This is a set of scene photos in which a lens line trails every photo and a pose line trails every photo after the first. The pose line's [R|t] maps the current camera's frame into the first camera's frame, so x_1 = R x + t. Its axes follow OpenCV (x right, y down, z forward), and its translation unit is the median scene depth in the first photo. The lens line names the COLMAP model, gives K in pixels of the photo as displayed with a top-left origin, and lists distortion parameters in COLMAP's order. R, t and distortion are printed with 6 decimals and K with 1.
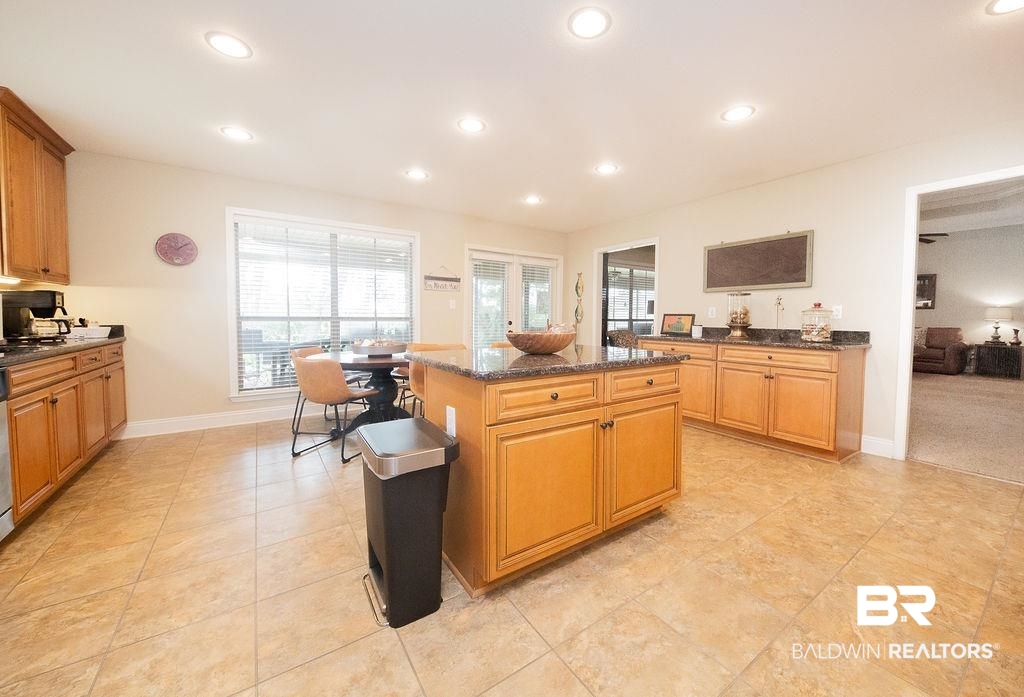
lens RADIAL K [[387.0, 0, 525.0], [0, 387.0, 325.7], [0, 0, 1]] dist [0.006984, -0.000389]
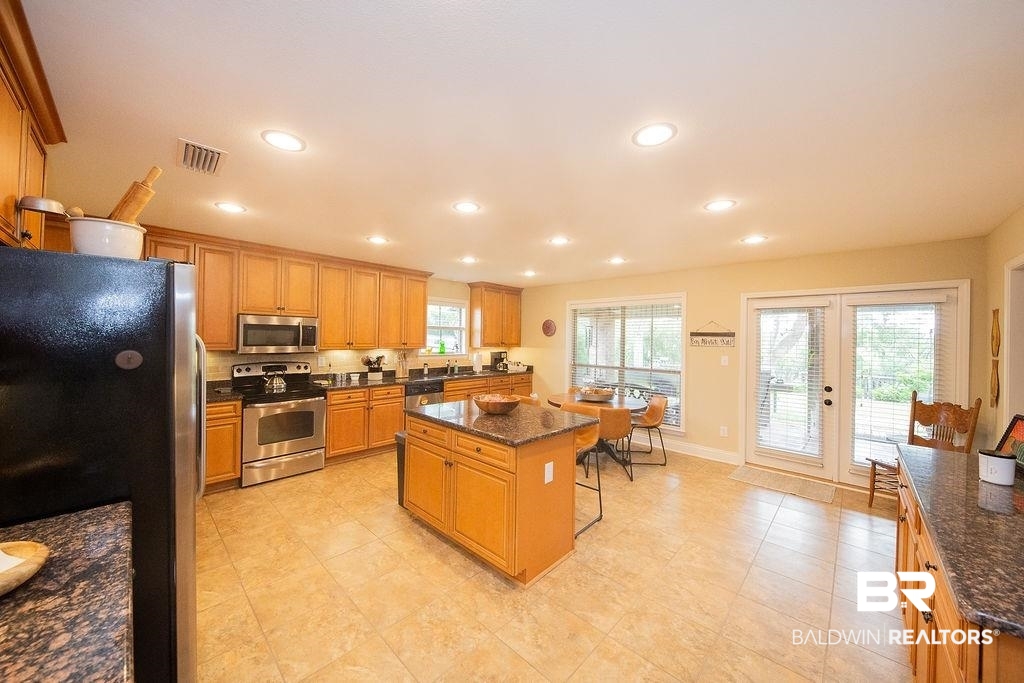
lens RADIAL K [[353.6, 0, 509.4], [0, 353.6, 337.8], [0, 0, 1]] dist [0.011908, -0.003382]
pose [[0.206722, -0.013432, -0.978308, 1.064401], [-0.039030, 0.998997, -0.021963, -0.140061], [0.977621, 0.042724, 0.205990, 0.613726]]
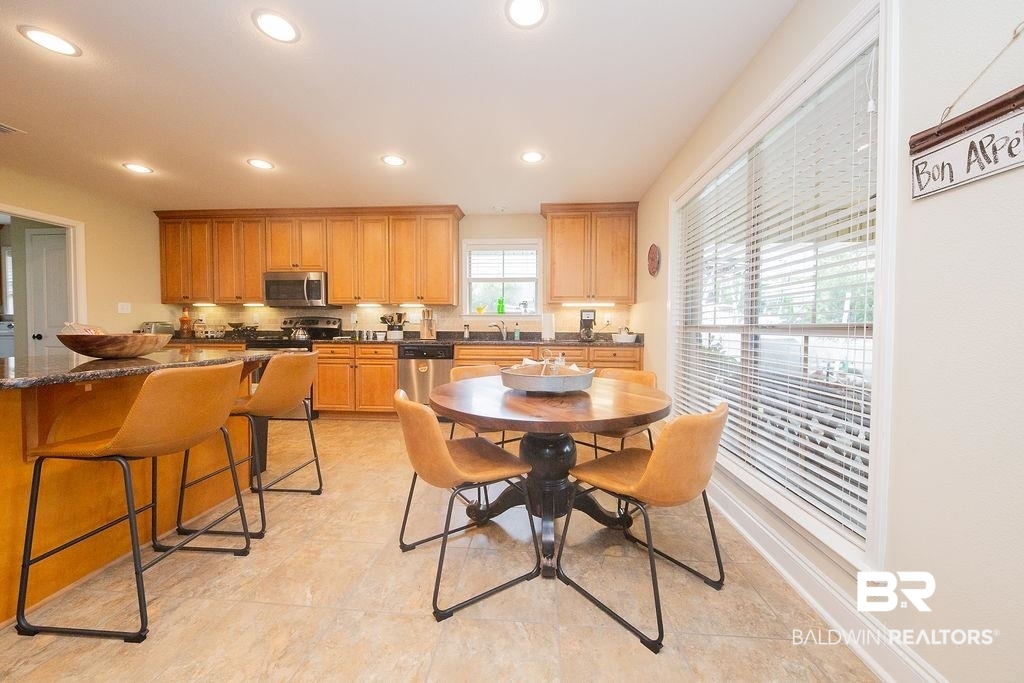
lens RADIAL K [[353.6, 0, 514.3], [0, 353.6, 336.9], [0, 0, 1]] dist [0.011908, -0.003382]
pose [[-0.608694, 0.013317, -0.793293, 0.084511], [-0.030958, 0.998699, 0.040520, -0.030007], [0.792801, 0.049223, -0.607490, 1.767847]]
